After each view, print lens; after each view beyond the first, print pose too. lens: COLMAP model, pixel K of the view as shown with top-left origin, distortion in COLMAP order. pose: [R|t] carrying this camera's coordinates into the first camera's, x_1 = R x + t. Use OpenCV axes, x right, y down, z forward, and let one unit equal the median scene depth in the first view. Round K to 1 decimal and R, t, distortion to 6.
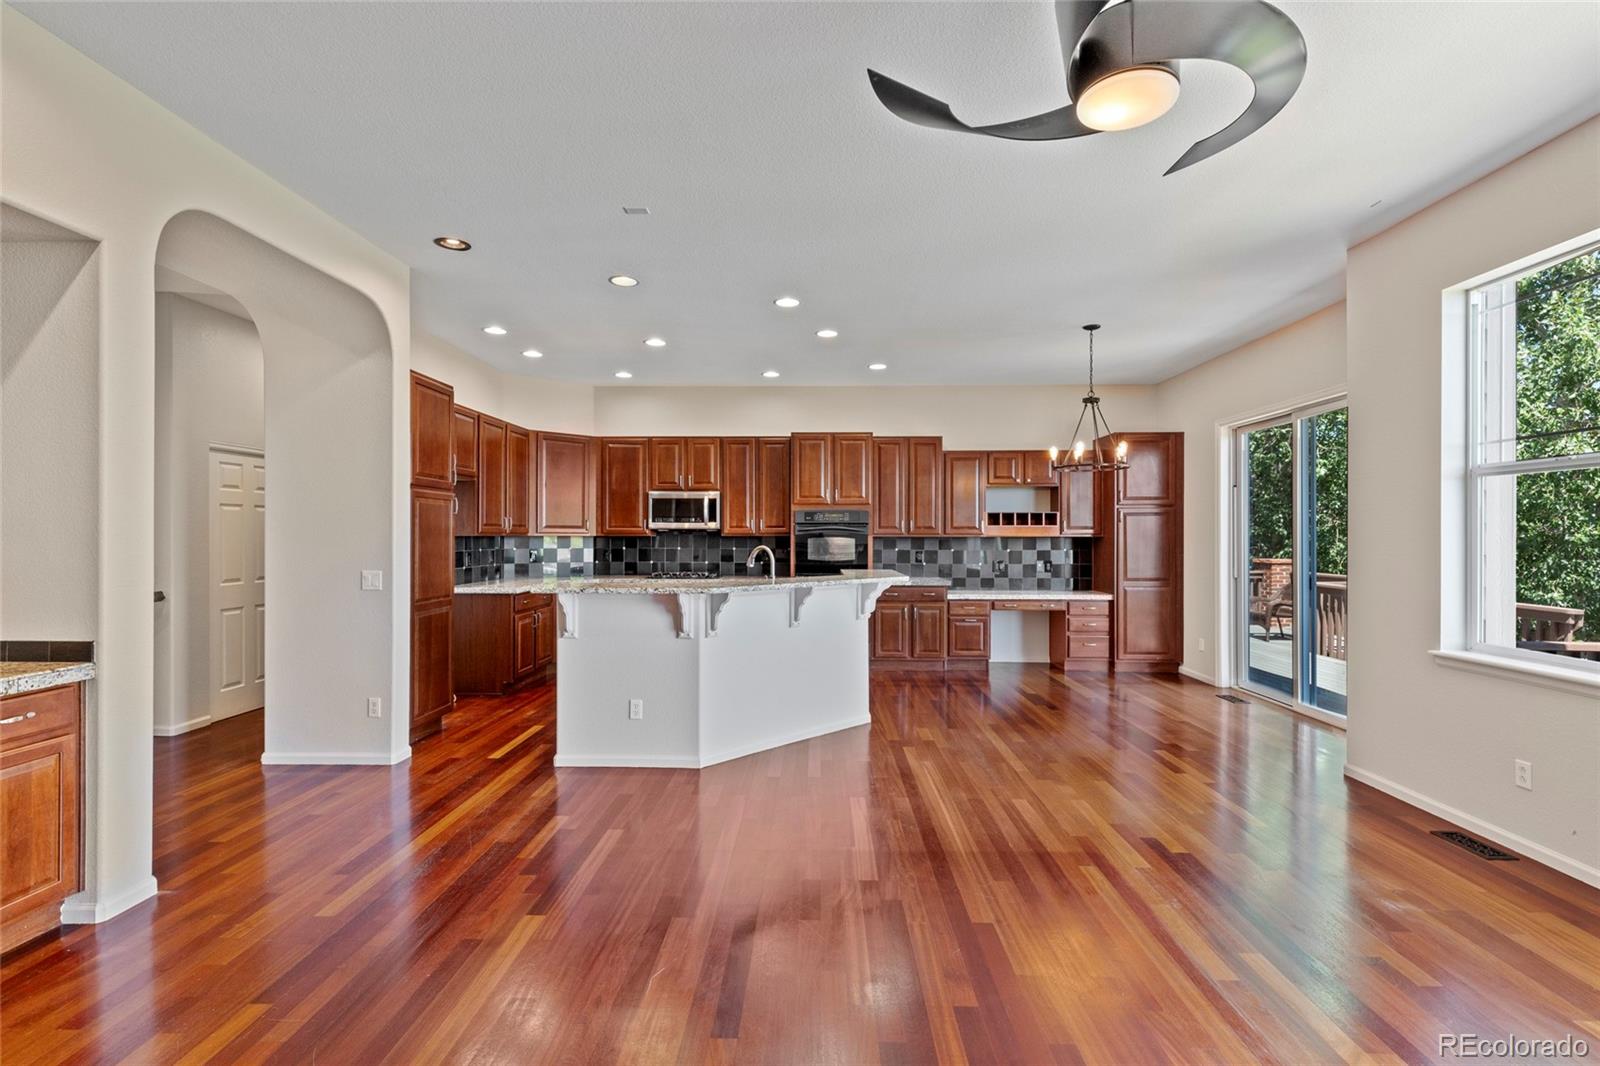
lens RADIAL K [[718.3, 0, 795.3], [0, 718.3, 531.3], [0, 0, 1]] dist [0.004989, -0.000418]
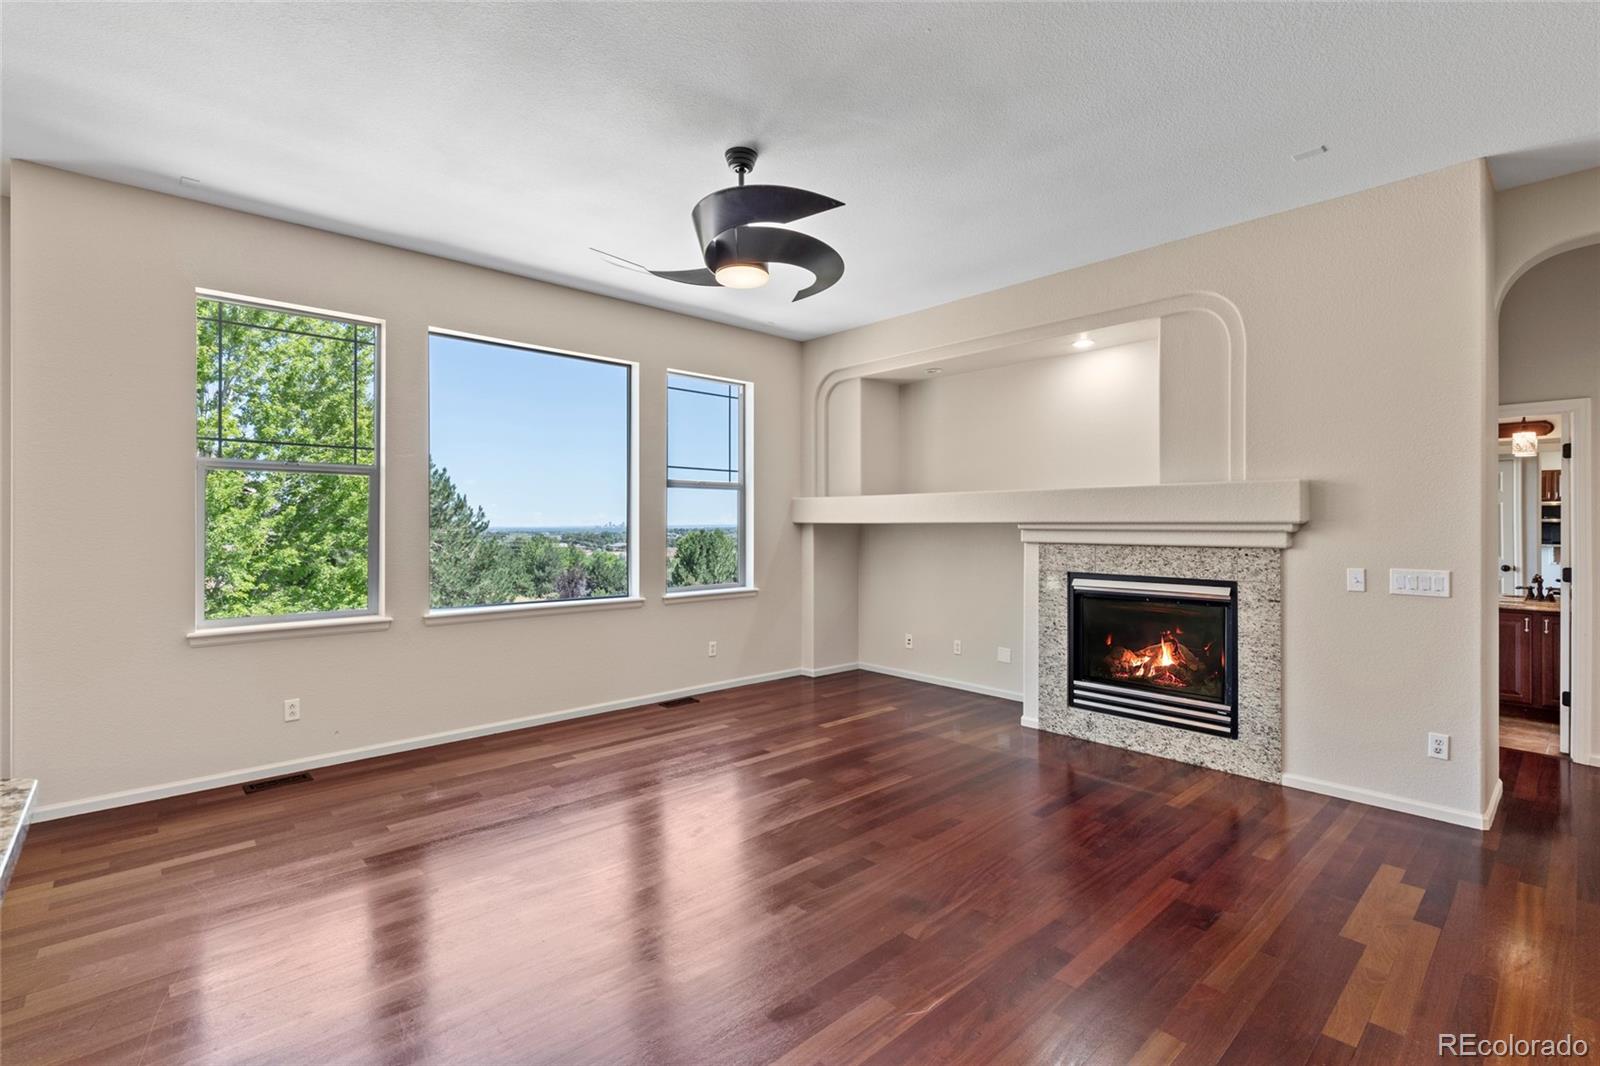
lens RADIAL K [[718.3, 0, 795.3], [0, 718.3, 531.3], [0, 0, 1]] dist [0.004989, -0.000418]
pose [[-0.692637, -0.009850, 0.721219, -0.511011], [-0.003838, 0.999943, 0.009971, 0.006253], [-0.721276, 0.004139, -0.692636, 1.229443]]
